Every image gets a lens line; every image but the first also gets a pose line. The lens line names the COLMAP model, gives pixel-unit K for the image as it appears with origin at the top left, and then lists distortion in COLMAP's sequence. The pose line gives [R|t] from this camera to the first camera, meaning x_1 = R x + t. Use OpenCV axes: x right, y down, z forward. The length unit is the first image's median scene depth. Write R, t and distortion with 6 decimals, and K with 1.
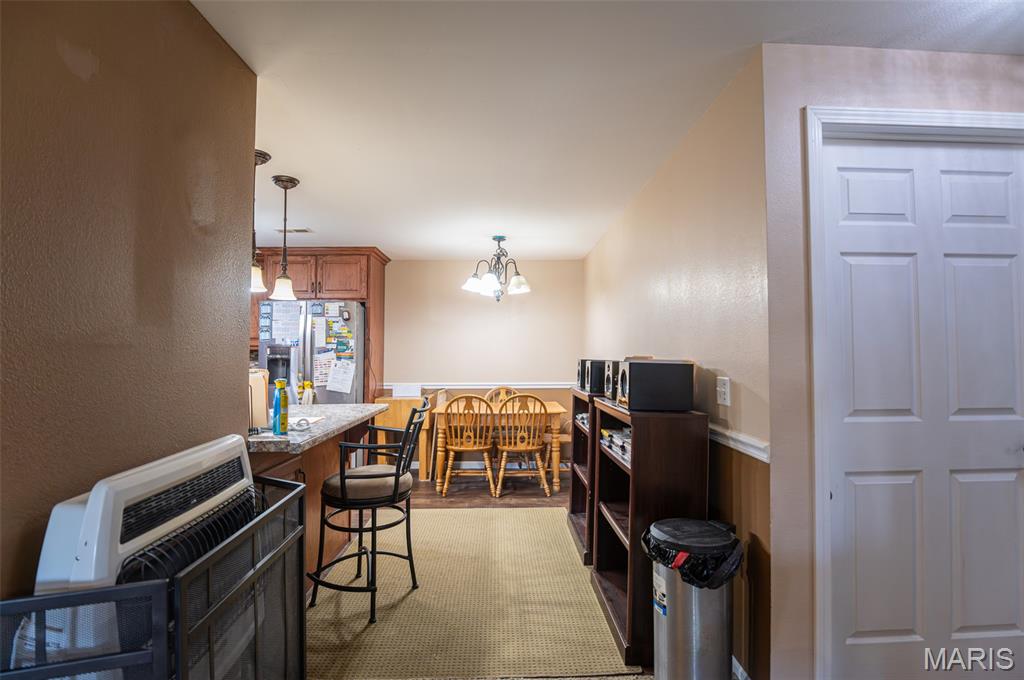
lens RADIAL K [[498.0, 0, 512.0], [0, 498.0, 340.0], [0, 0, 1]] dist [-0.023002, -0.005002]
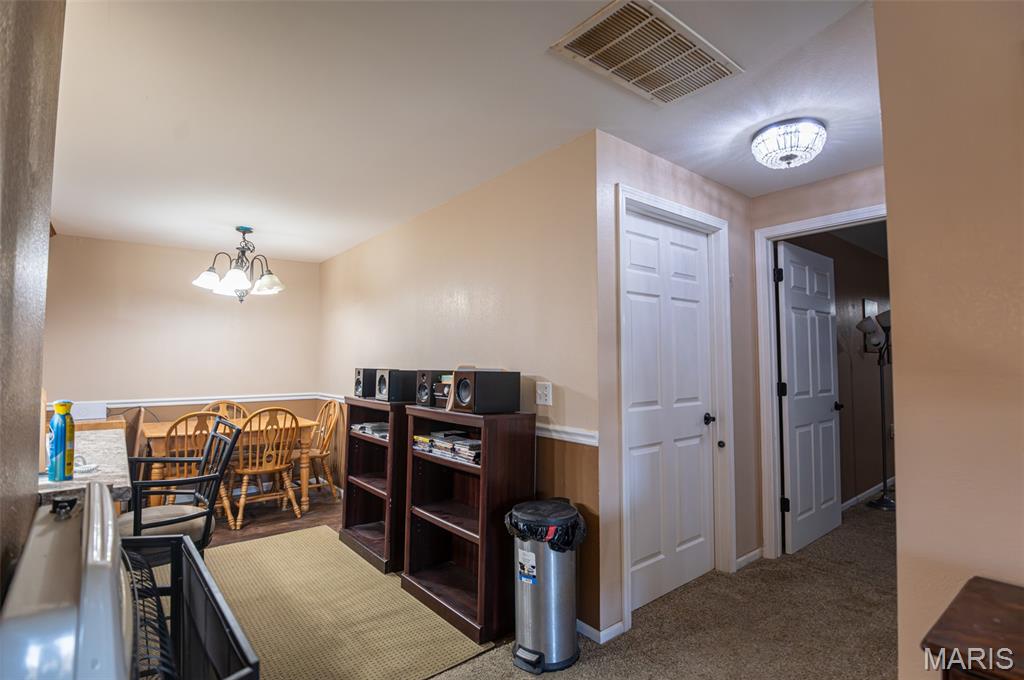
lens RADIAL K [[498.0, 0, 512.0], [0, 498.0, 340.0], [0, 0, 1]] dist [-0.023002, -0.005002]
pose [[0.790165, 0.025609, 0.612358, -0.216513], [-0.016468, 0.999653, -0.020557, -0.001730], [-0.612672, 0.006159, 0.790313, 0.038887]]
